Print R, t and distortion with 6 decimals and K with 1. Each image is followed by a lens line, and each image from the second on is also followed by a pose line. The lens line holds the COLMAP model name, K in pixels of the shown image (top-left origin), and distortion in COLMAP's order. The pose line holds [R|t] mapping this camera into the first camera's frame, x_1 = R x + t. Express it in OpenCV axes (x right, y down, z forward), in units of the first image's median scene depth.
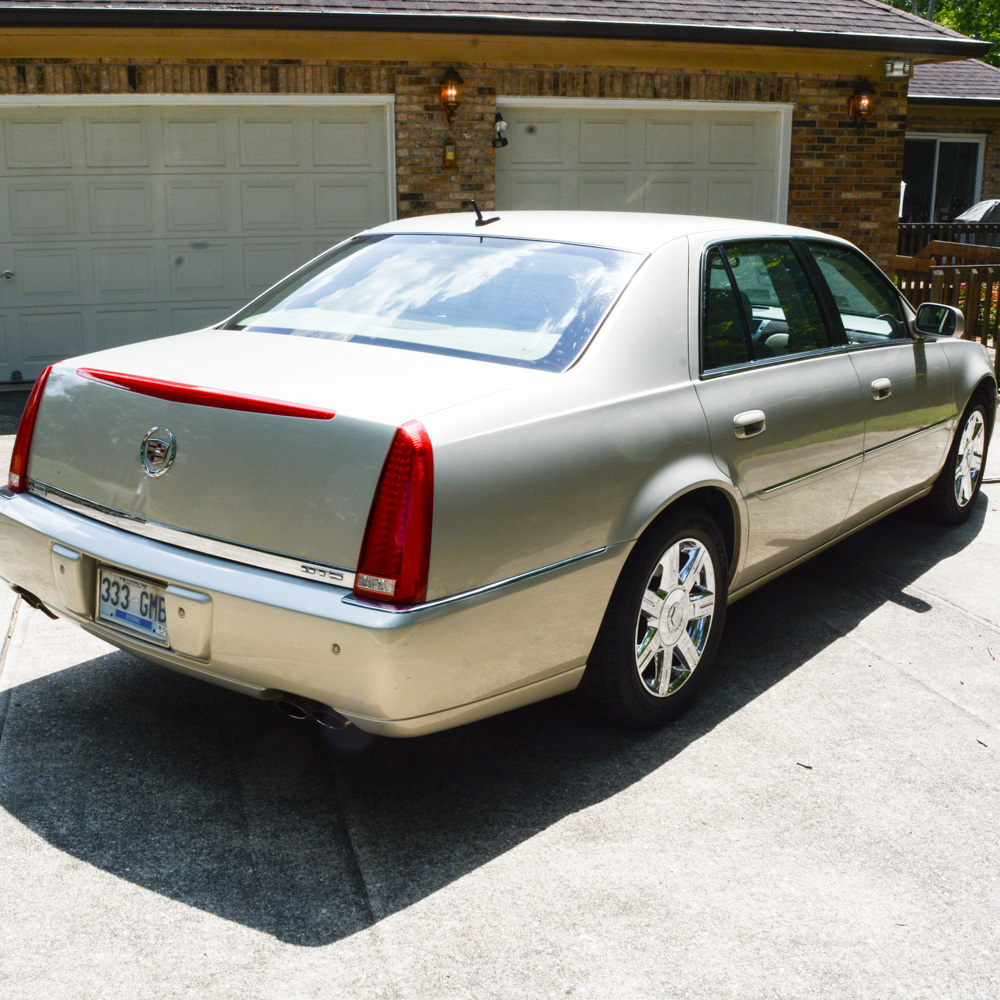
lens RADIAL K [[1190.6, 0, 498.1], [0, 1190.6, 496.9], [0, 0, 1]] dist [-0.082136, 0.000000]
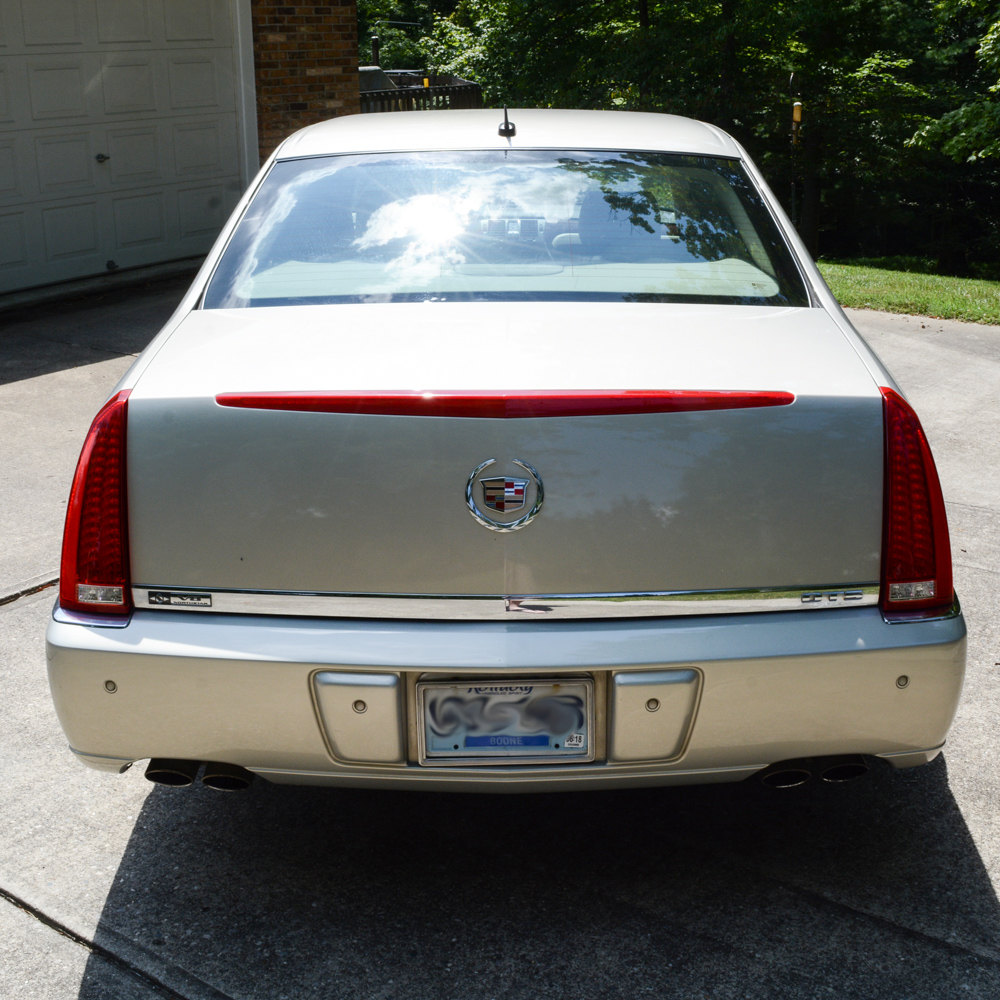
lens RADIAL K [[1283.2, 0, 507.3], [0, 1283.2, 464.9], [0, 0, 1]] dist [-0.073590, 0.000000]
pose [[0.789035, -0.203064, 0.579818, -0.217905], [0.171469, 0.979080, 0.109552, -0.041539], [-0.589934, 0.012980, 0.807347, 0.122844]]
